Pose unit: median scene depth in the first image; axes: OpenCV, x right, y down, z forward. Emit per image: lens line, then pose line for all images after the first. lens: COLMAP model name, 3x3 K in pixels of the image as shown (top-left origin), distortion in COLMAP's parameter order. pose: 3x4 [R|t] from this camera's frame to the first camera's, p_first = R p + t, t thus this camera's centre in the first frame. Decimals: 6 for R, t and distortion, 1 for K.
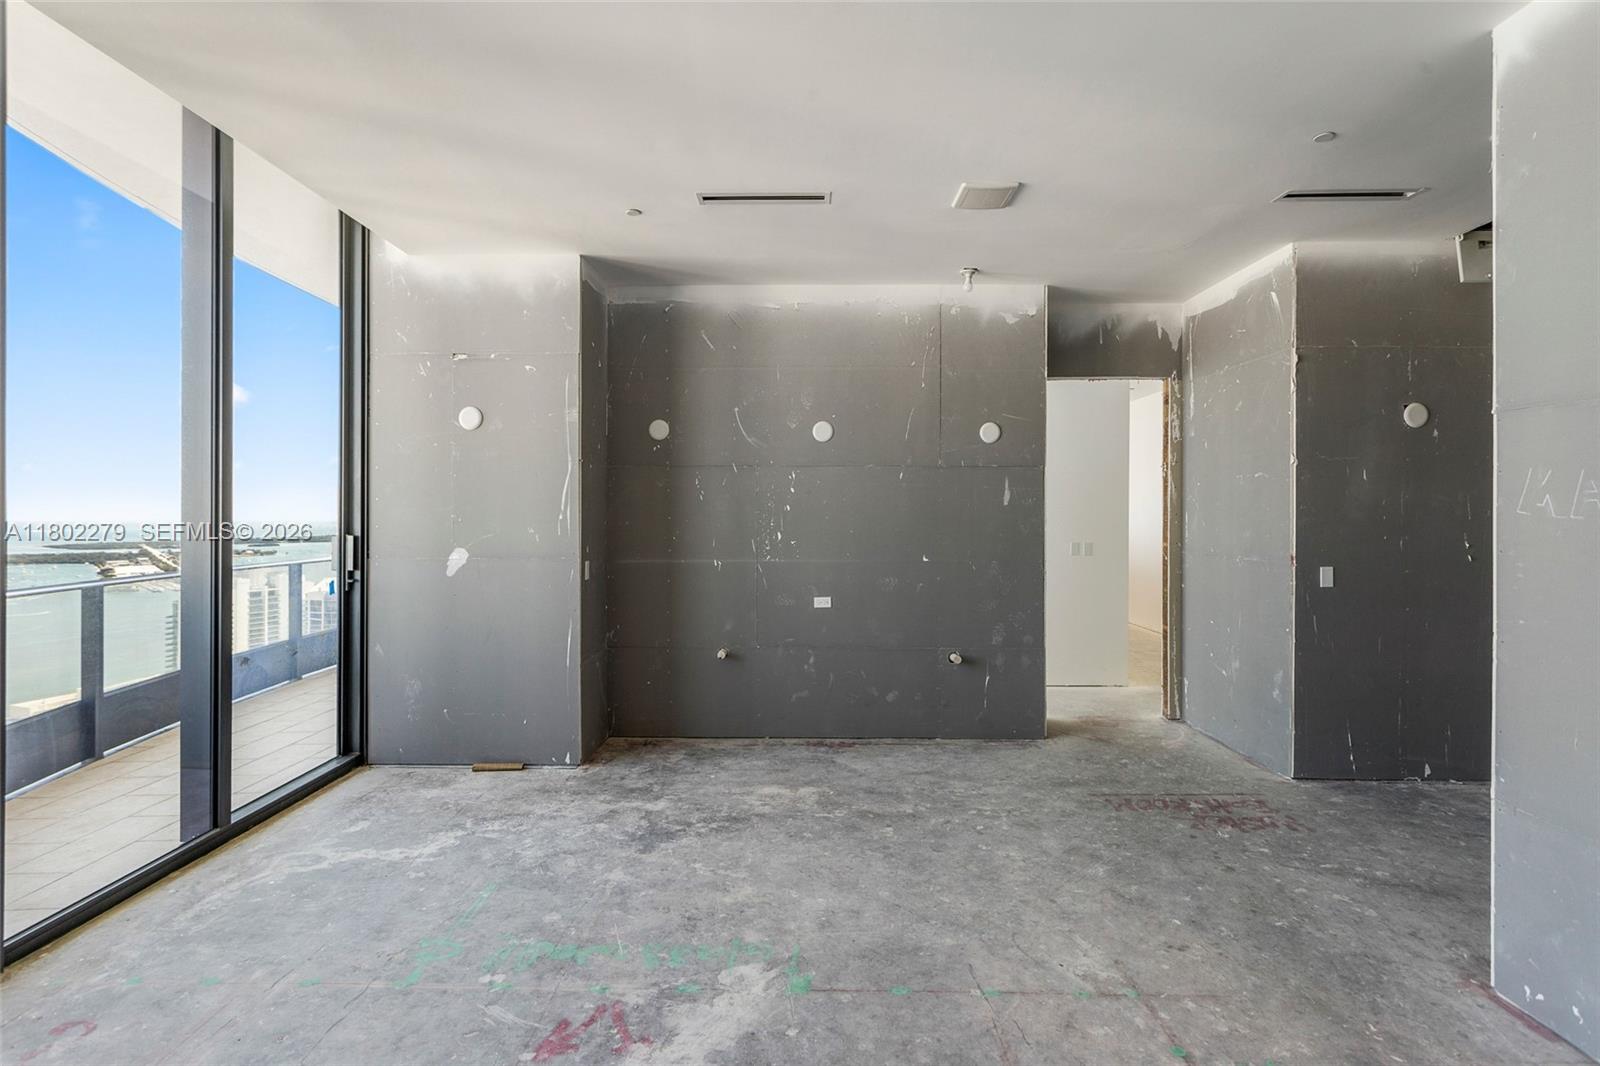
lens RADIAL K [[775.3, 0, 787.6], [0, 775.3, 528.8], [0, 0, 1]] dist [0.000720, 0.000646]
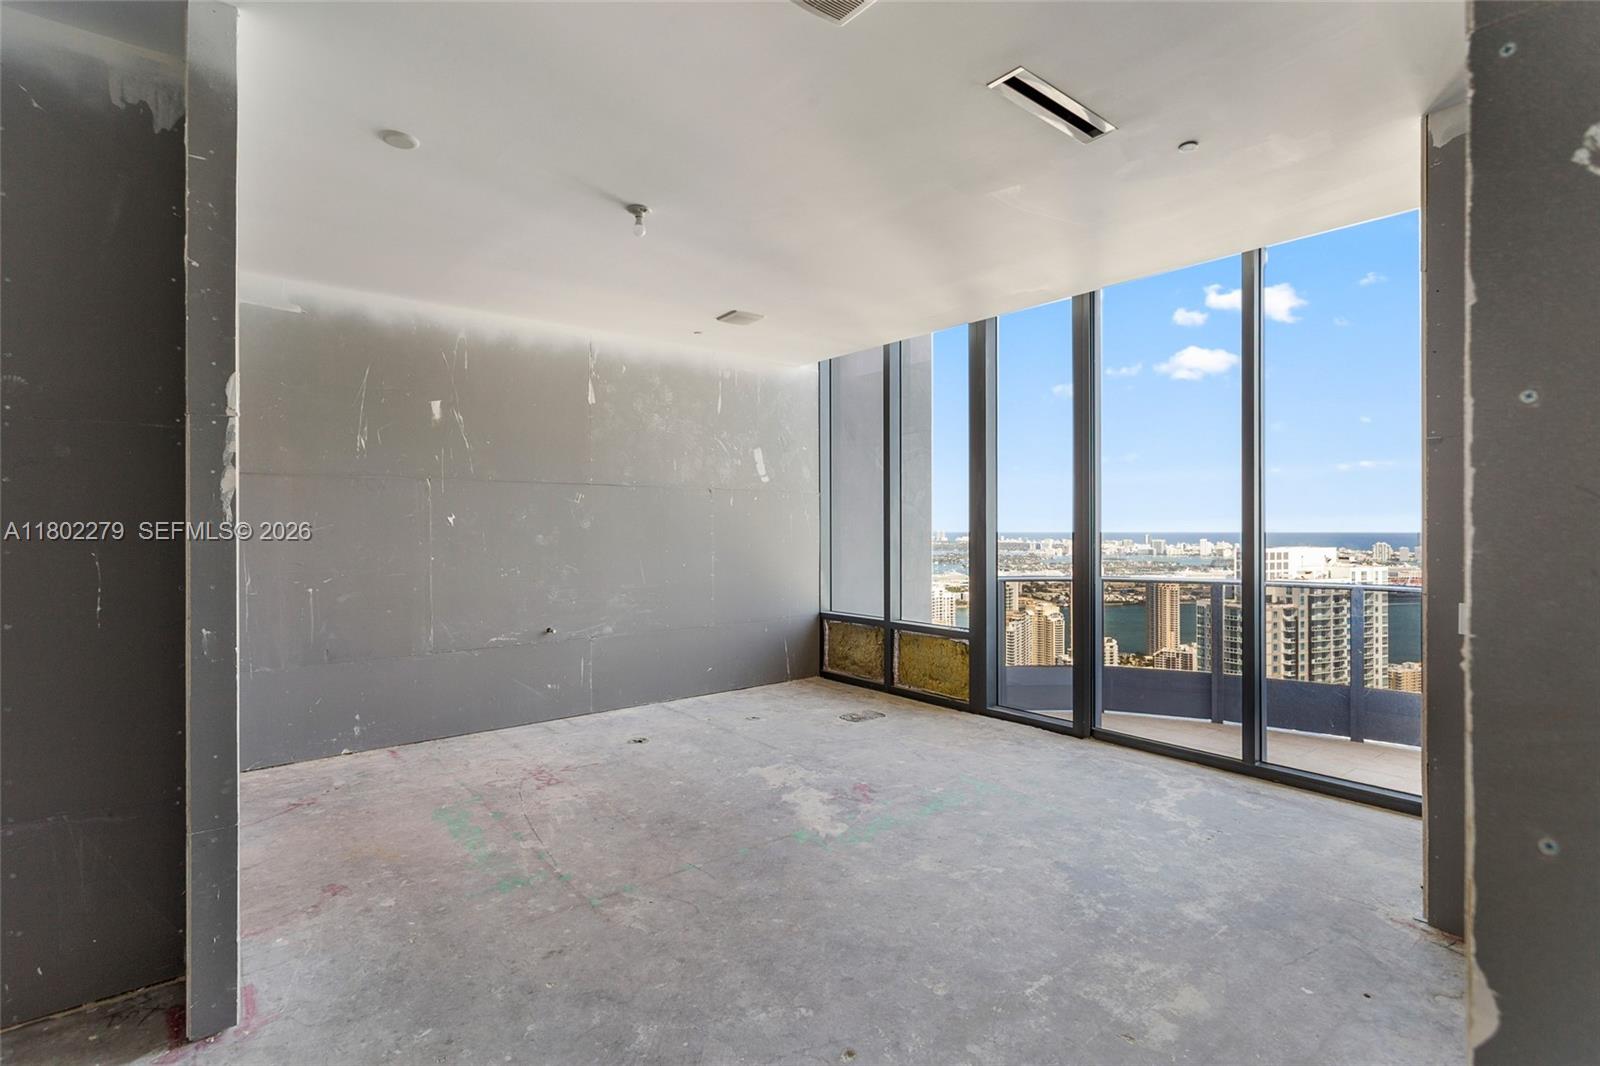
lens RADIAL K [[775.3, 0, 787.6], [0, 775.3, 528.8], [0, 0, 1]] dist [0.000720, 0.000646]
pose [[-0.779083, 0.002975, -0.626914, 0.788942], [-0.010335, 0.999792, 0.017588, -0.028611], [0.626836, 0.020181, -0.778890, 1.729254]]
